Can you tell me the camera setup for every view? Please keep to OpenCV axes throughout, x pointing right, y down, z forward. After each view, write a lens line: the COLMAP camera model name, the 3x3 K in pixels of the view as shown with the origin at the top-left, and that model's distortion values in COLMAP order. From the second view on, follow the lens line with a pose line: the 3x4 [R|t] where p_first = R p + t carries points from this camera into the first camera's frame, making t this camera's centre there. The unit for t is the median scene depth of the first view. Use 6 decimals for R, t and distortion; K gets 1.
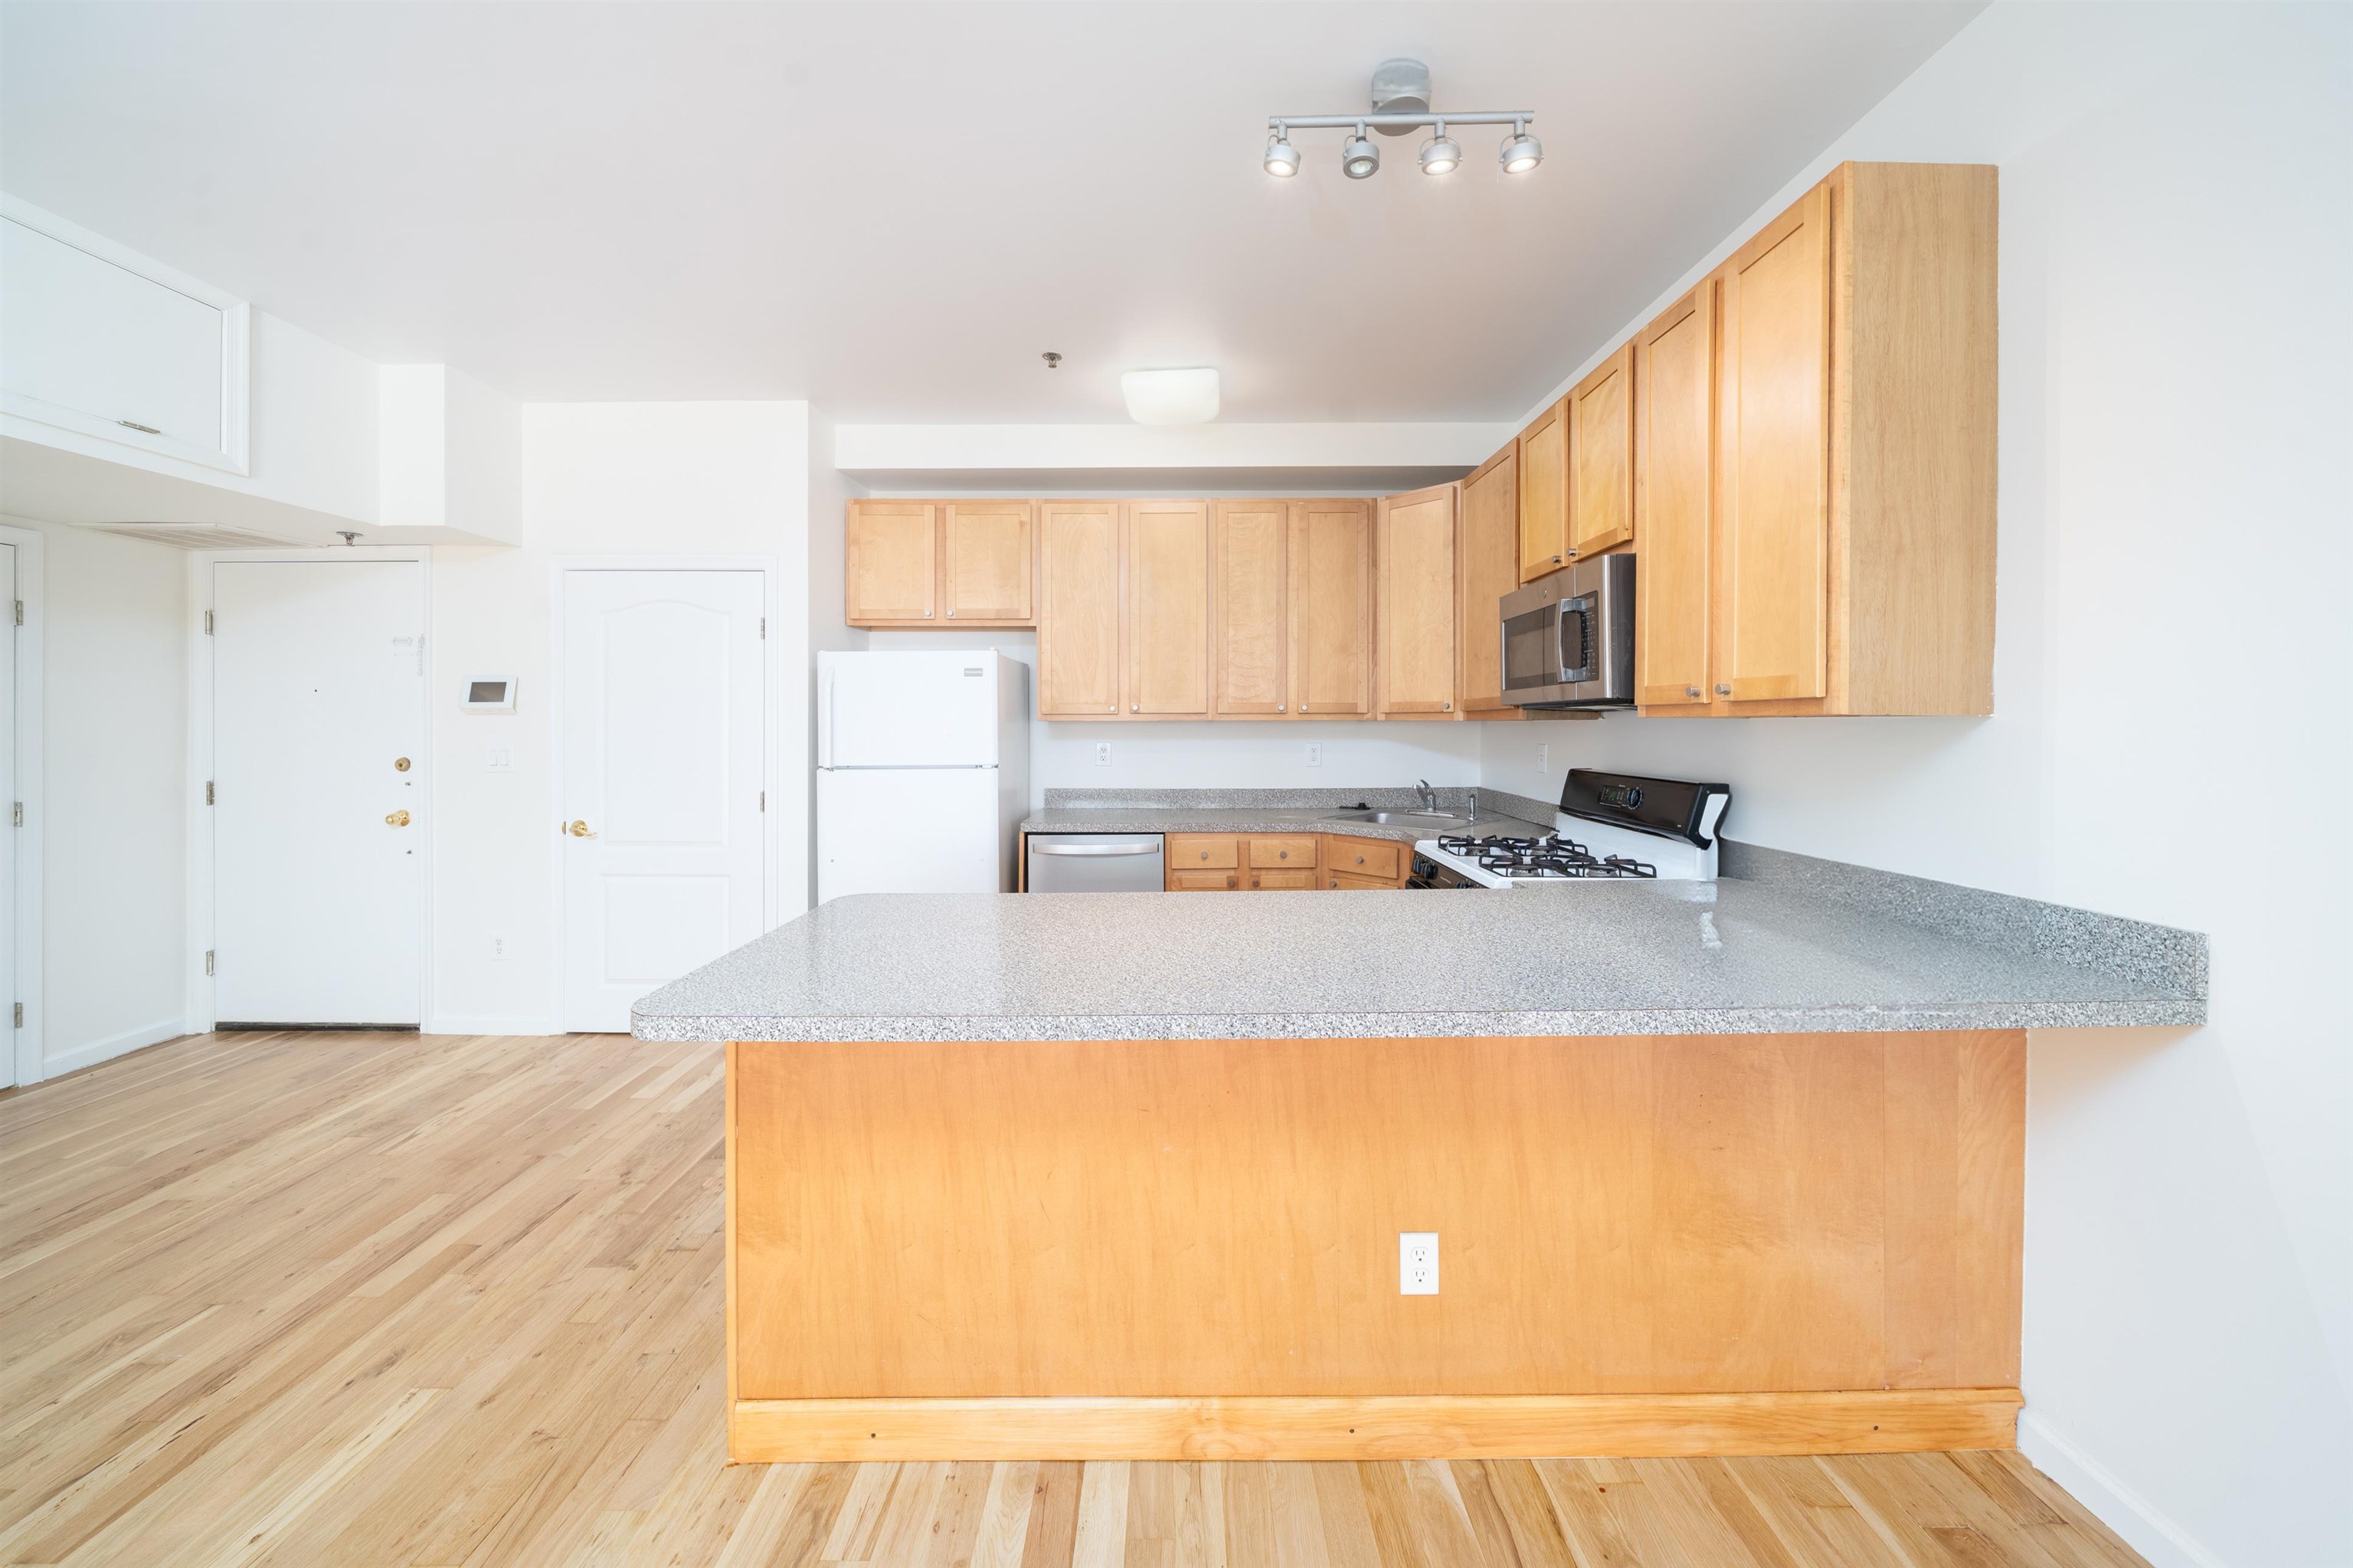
lens RADIAL K [[826.5, 0, 1170.9], [0, 826.5, 728.4], [0, 0, 1]] dist [-0.006744, 0.000003]
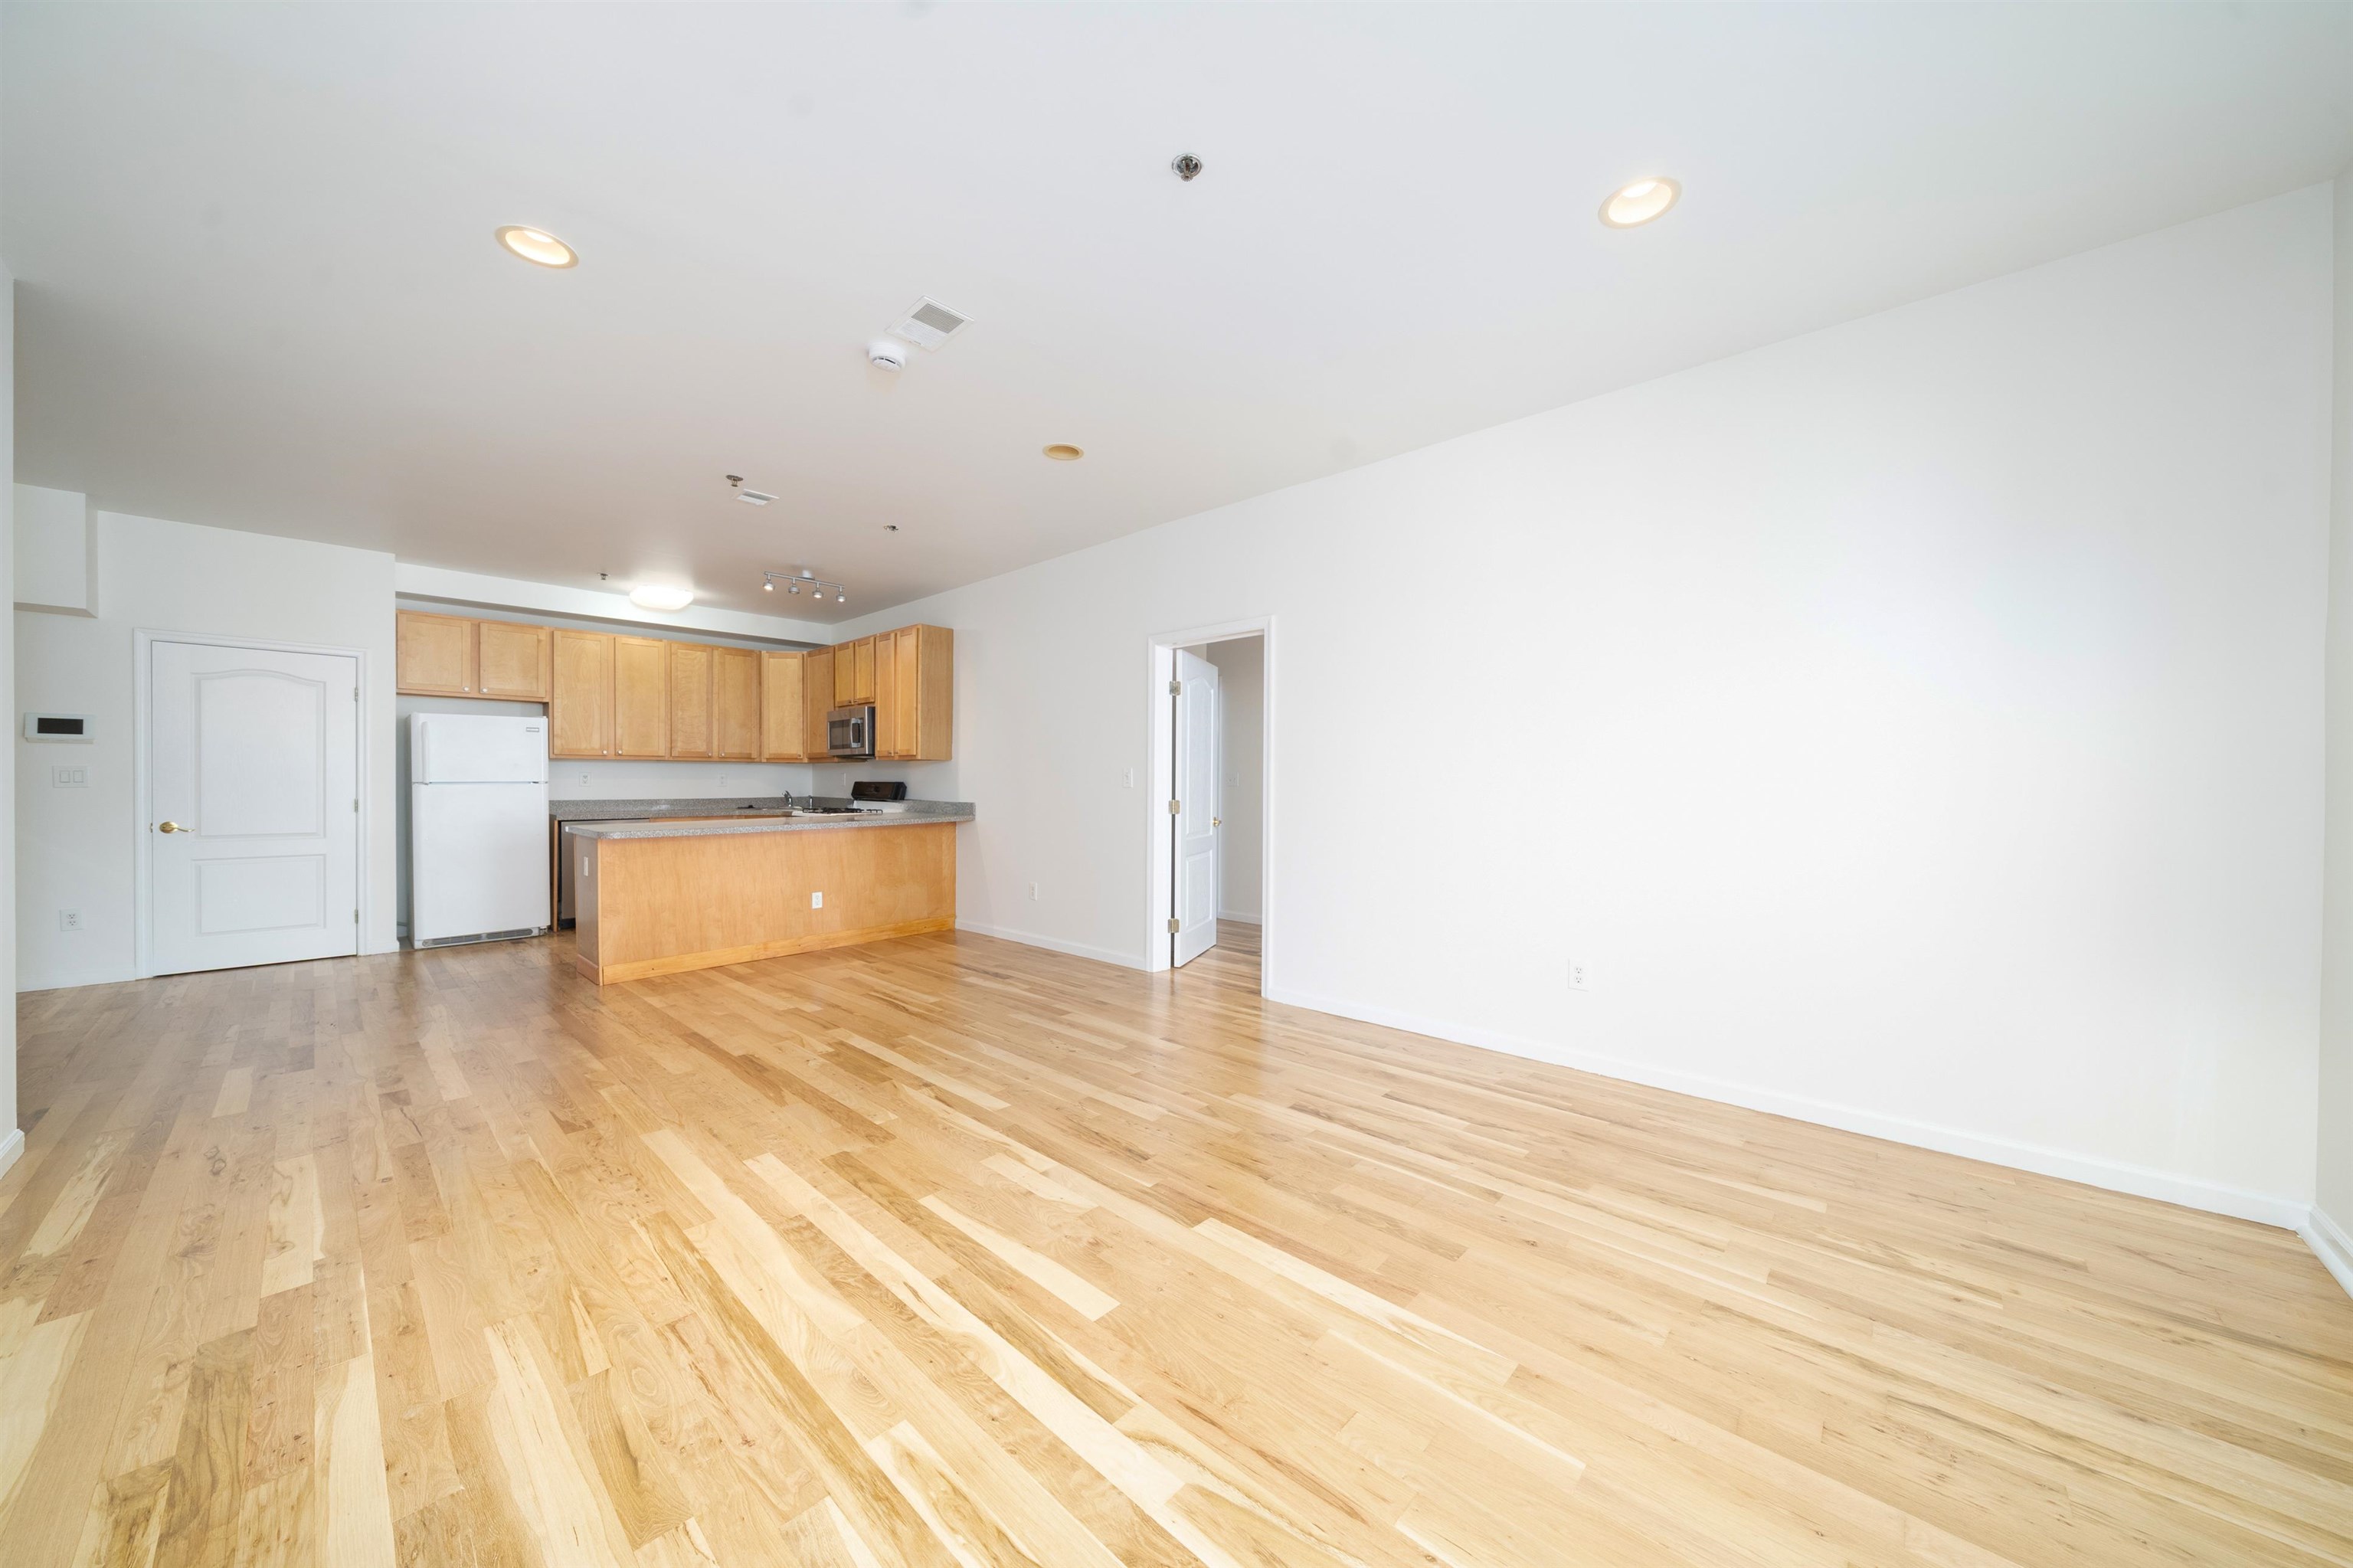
lens RADIAL K [[799.9, 0, 1175.7], [0, 799.9, 789.4], [0, 0, 1]] dist [-0.004949, 0.000029]
pose [[0.674814, -0.005291, 0.737969, -0.610480], [-0.001084, 0.999966, 0.008161, 0.048350], [-0.737987, -0.006307, 0.674785, -1.273412]]
